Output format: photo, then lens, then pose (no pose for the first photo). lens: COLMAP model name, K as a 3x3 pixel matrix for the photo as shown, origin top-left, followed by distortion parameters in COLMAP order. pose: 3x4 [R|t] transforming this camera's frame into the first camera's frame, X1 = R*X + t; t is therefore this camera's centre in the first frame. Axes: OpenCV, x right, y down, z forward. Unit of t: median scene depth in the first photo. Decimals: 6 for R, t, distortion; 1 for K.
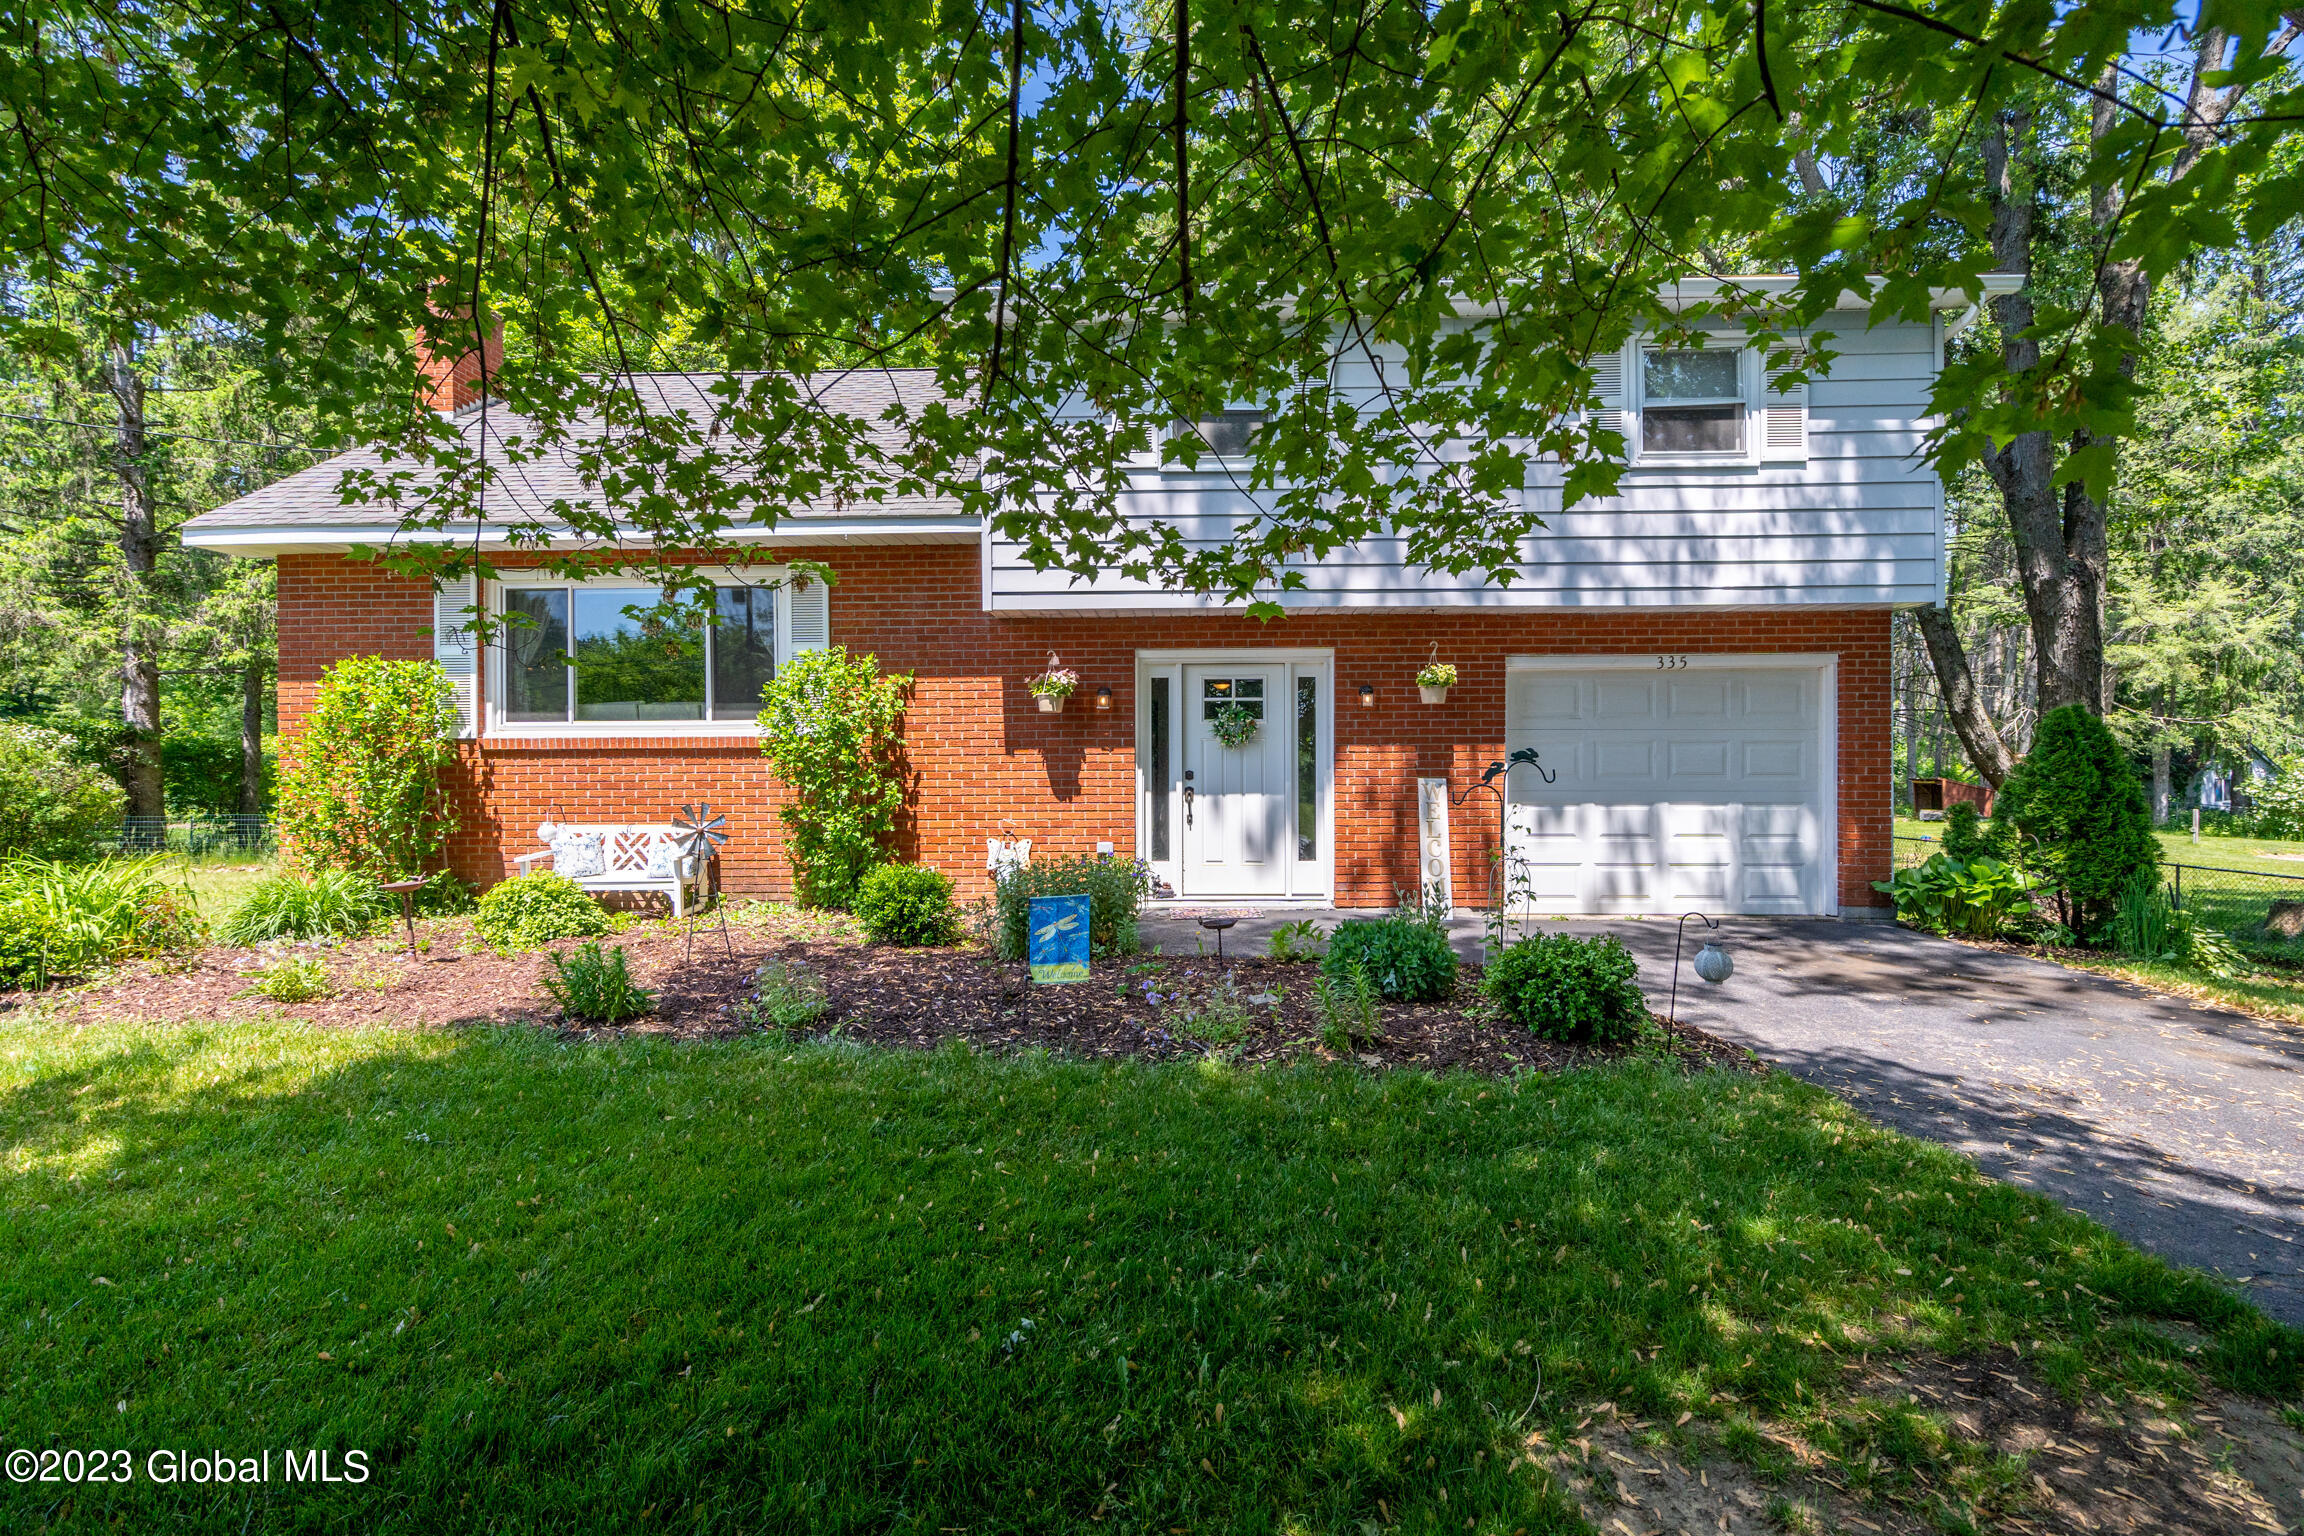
lens RADIAL K [[1077.3, 0, 1152.0], [0, 1077.3, 768.0], [0, 0, 1]] dist [-0.020641, 0.010840]
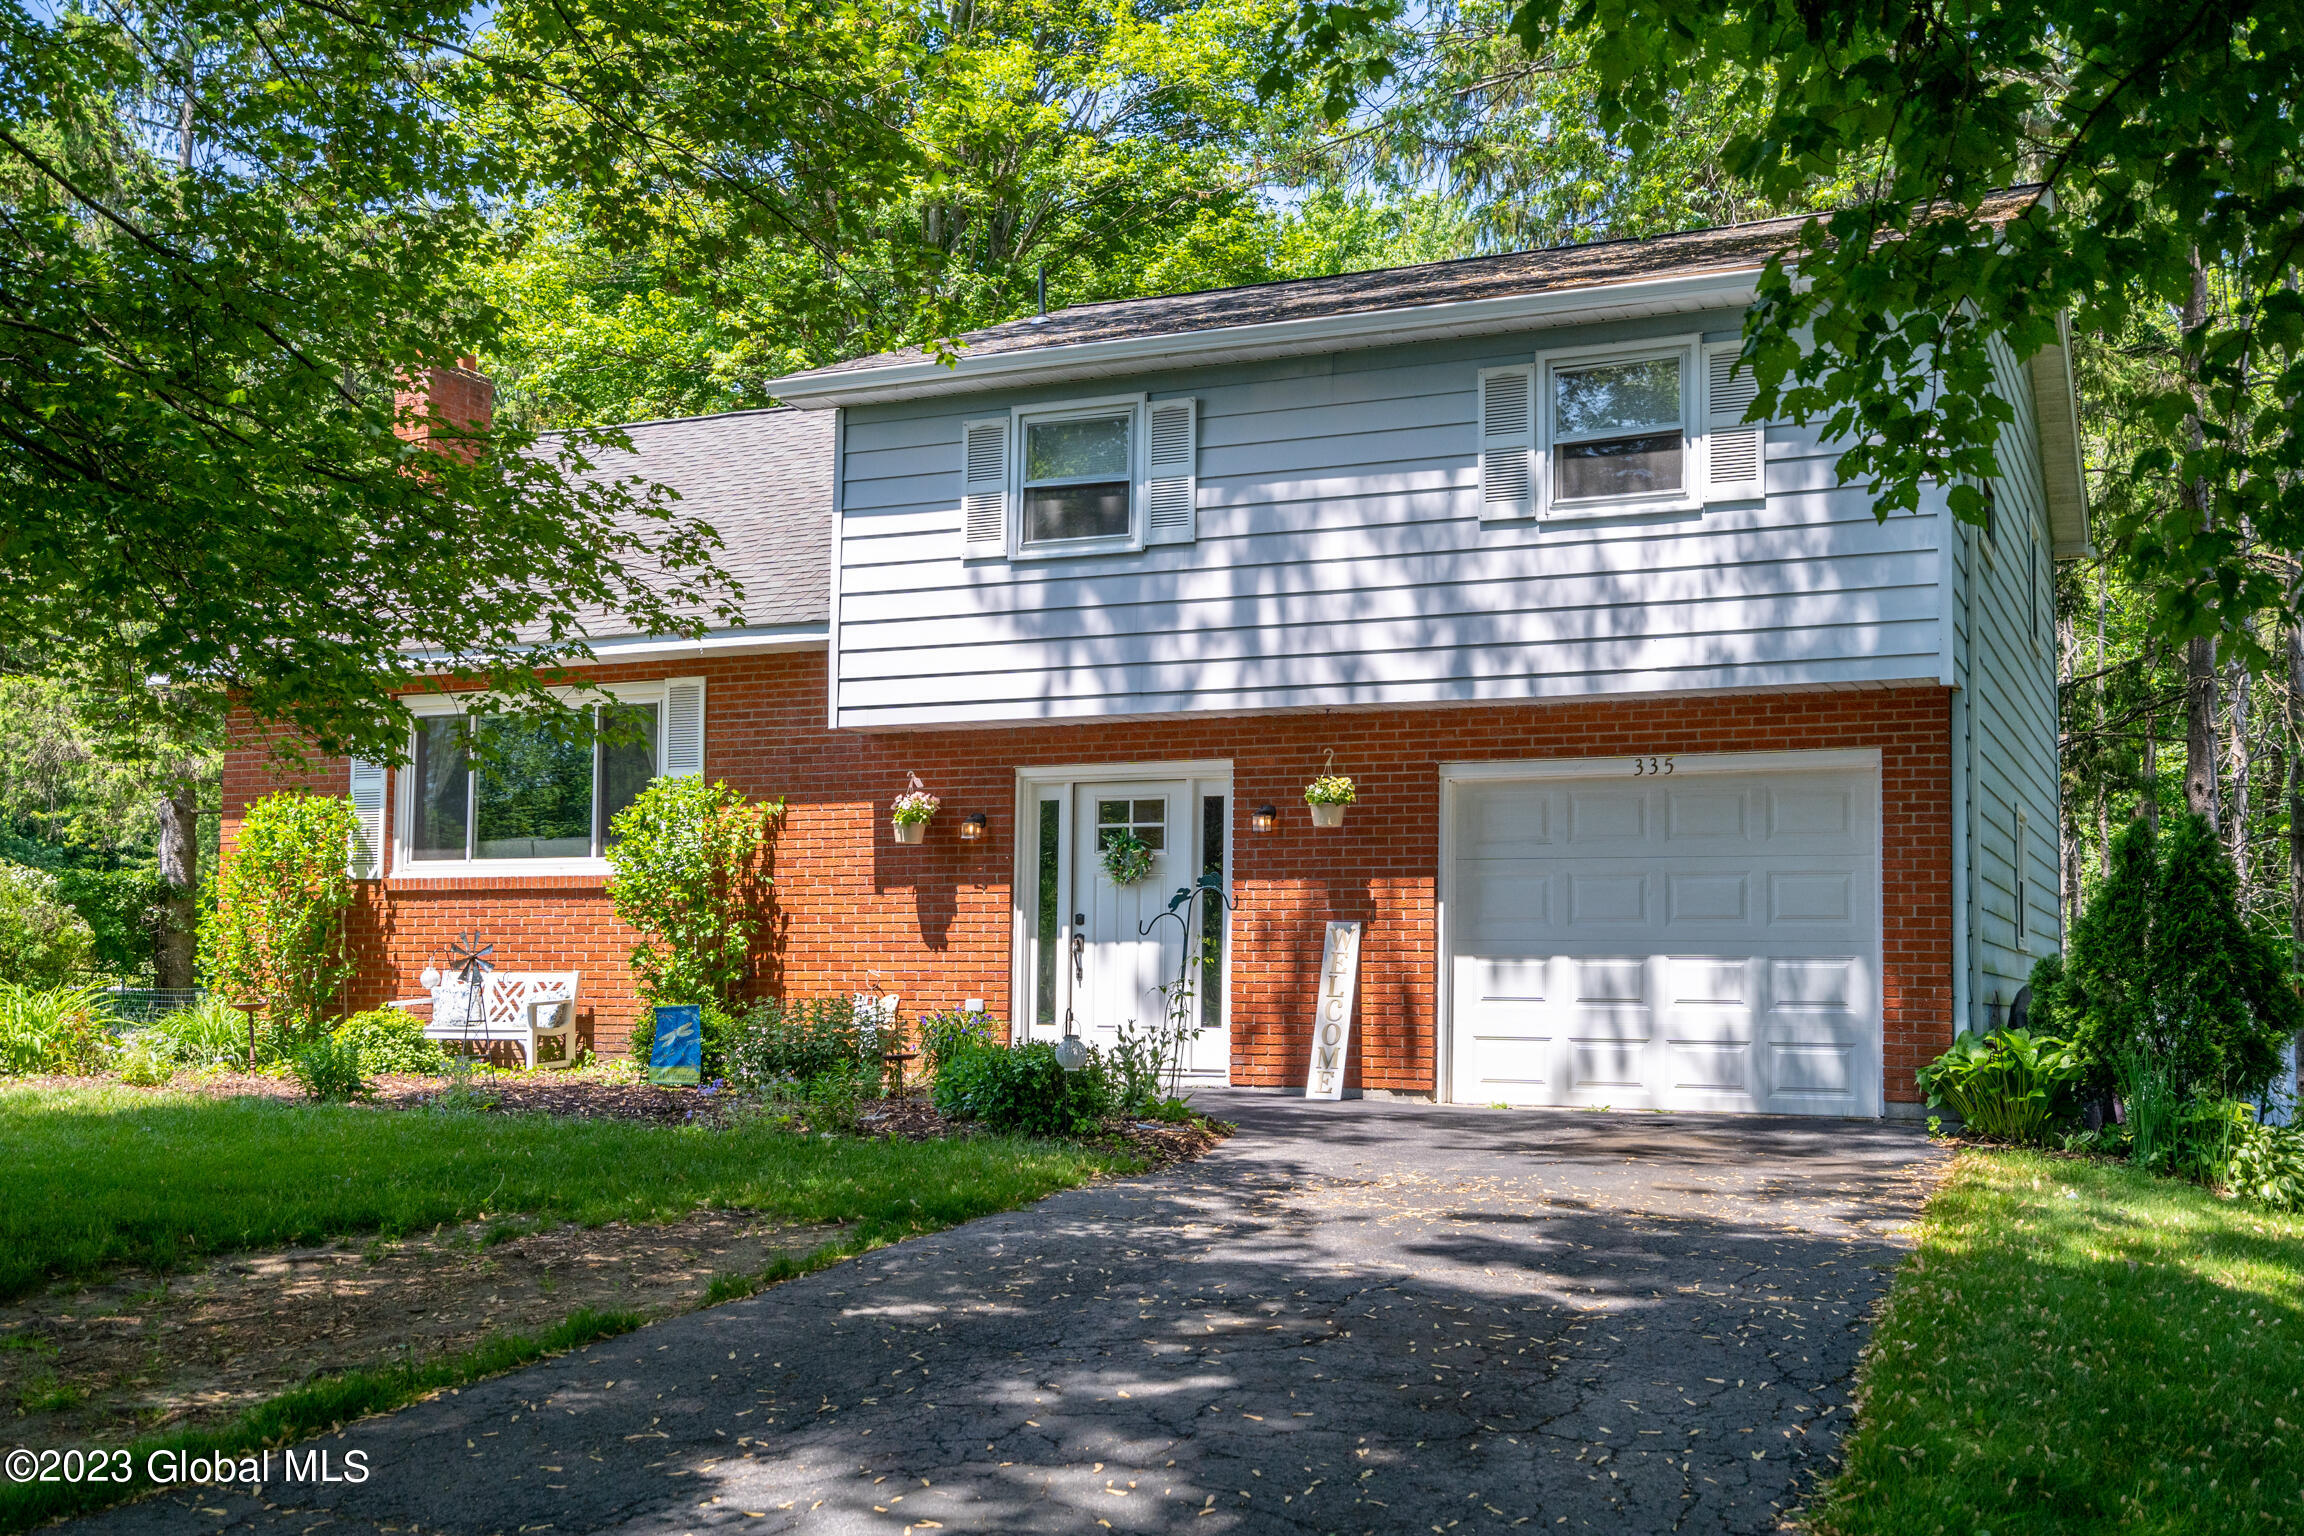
lens RADIAL K [[2323.8, 0, 1152.0], [0, 2323.8, 768.0], [0, 0, 1]] dist [-0.014256, 0.004662]
pose [[0.921173, -0.024047, -0.388410, 0.779599], [-0.013207, 0.995582, -0.092960, 0.056135], [0.388930, 0.090763, 0.916786, -0.601510]]
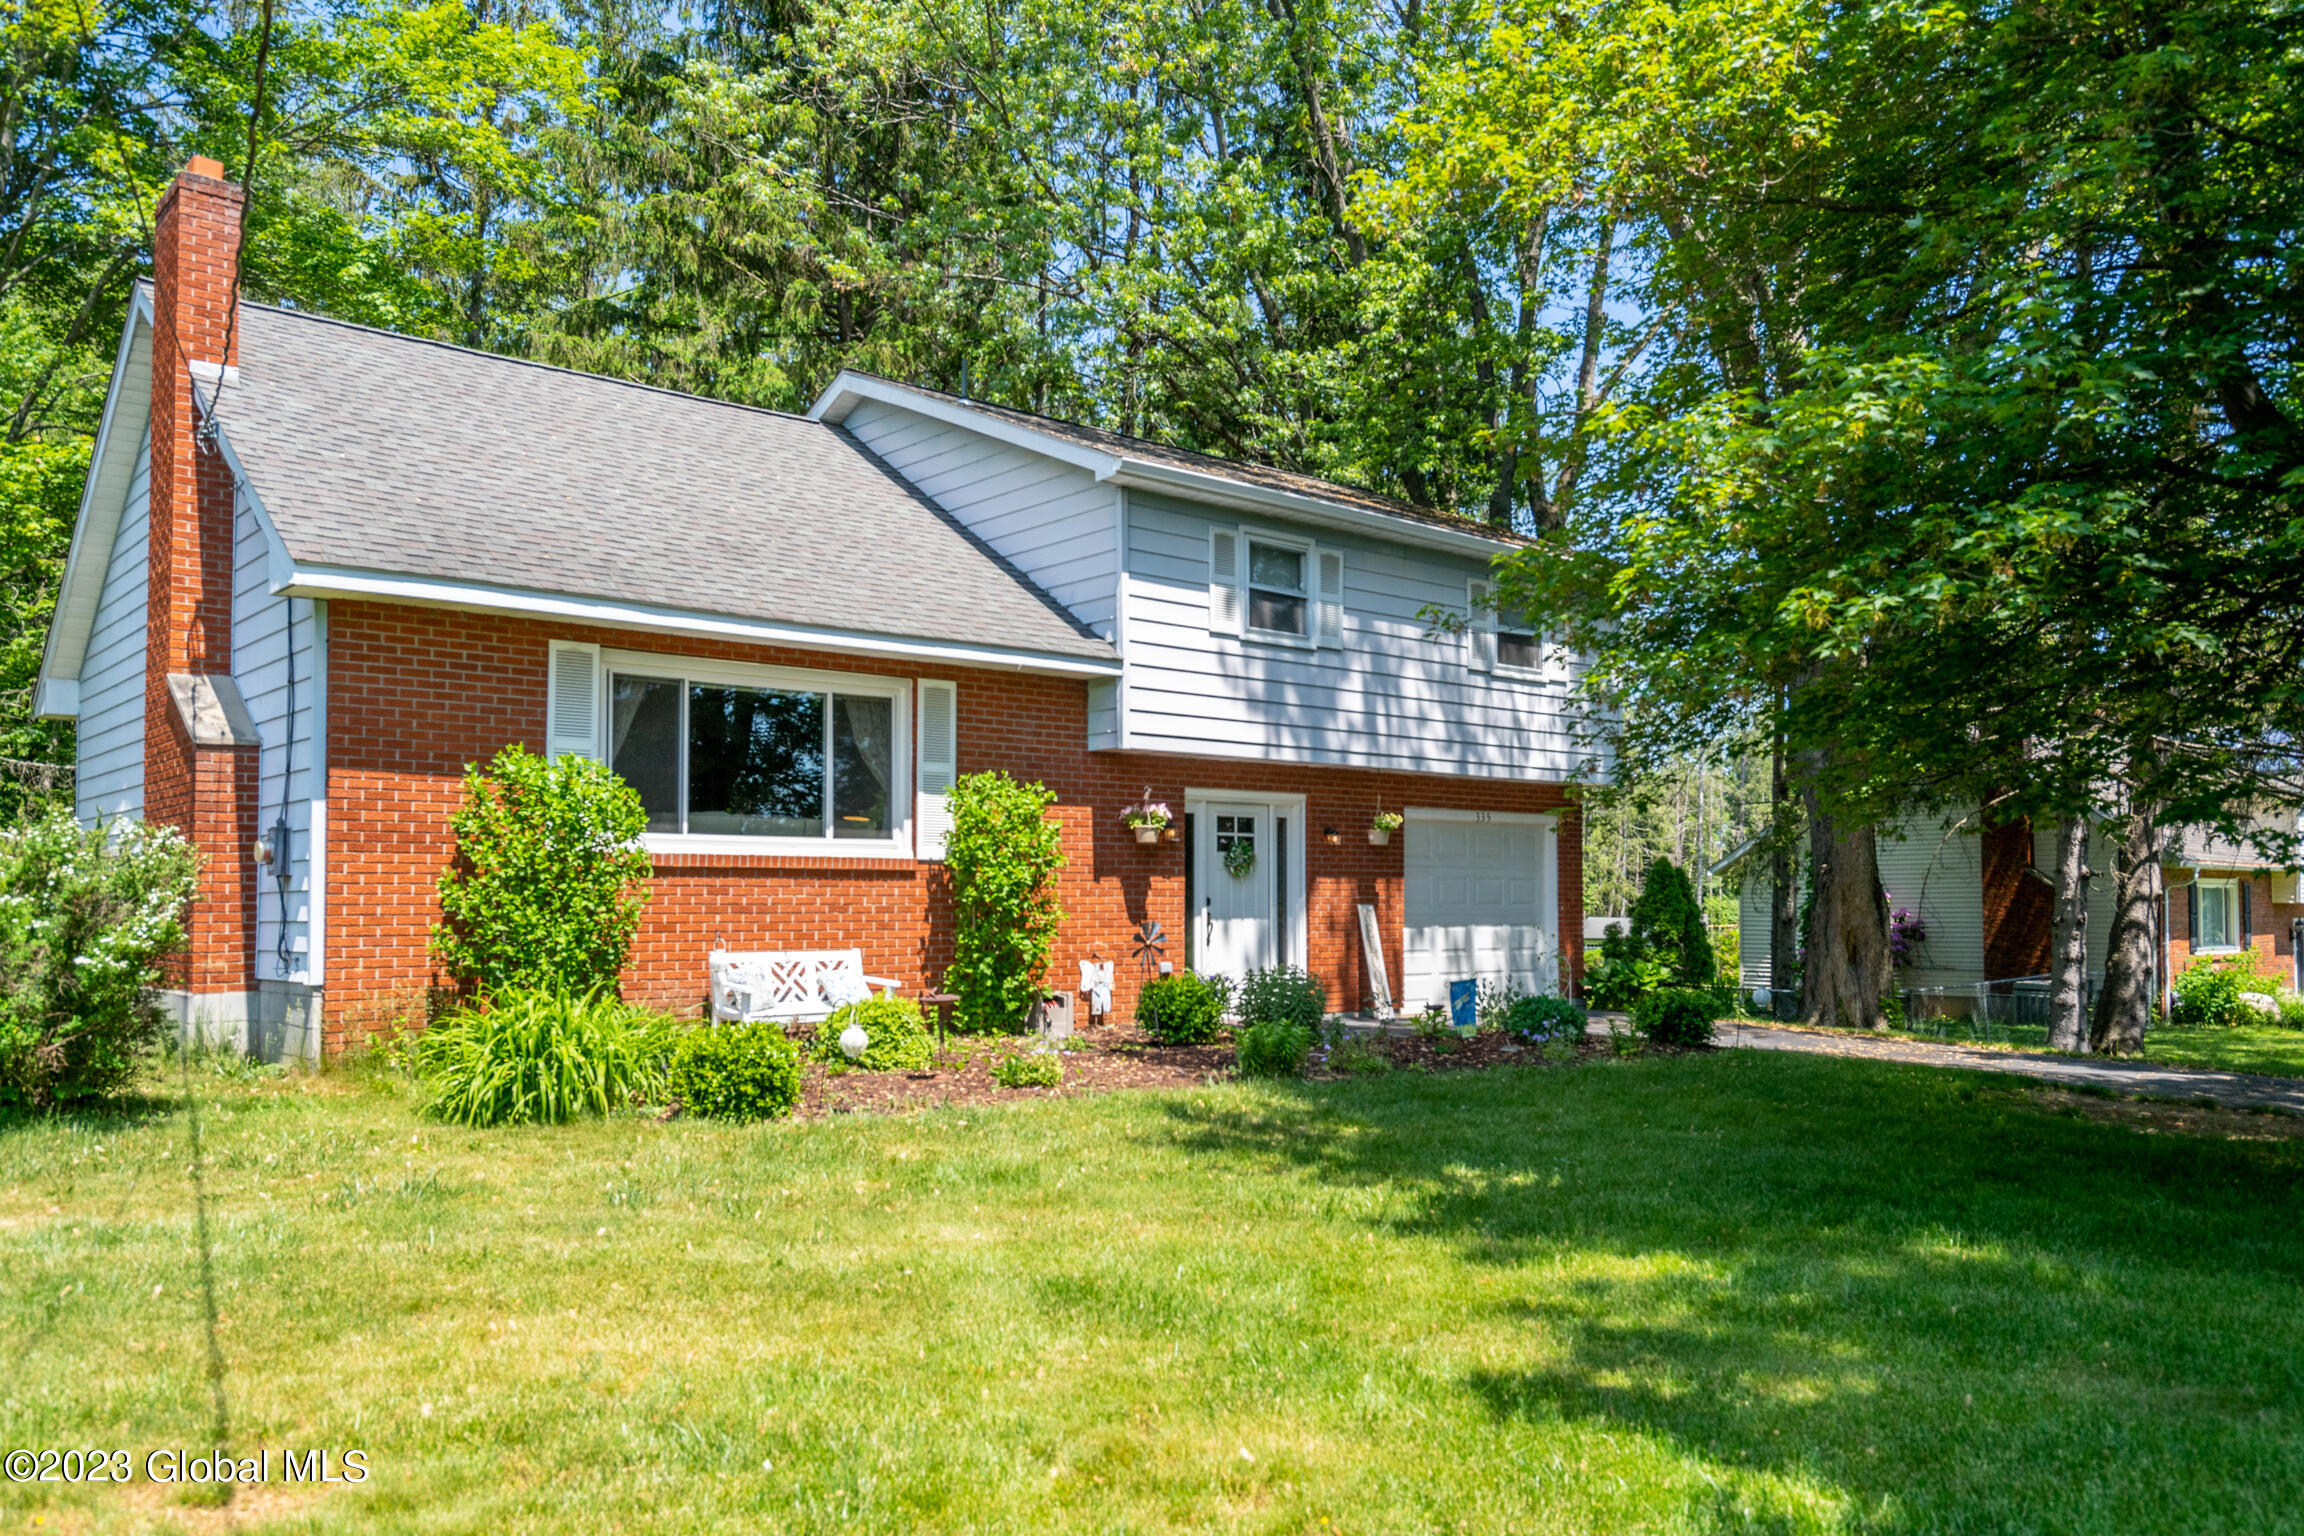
lens RADIAL K [[1760.4, 0, 1151.8], [0, 1760.4, 825.2], [0, 0, 1]] dist [0.002505, 0.000158]
pose [[0.729140, 0.036090, 0.683413, -1.274383], [-0.000088, 0.998613, -0.052642, 0.024004], [-0.684365, 0.038323, 0.728132, -0.292637]]
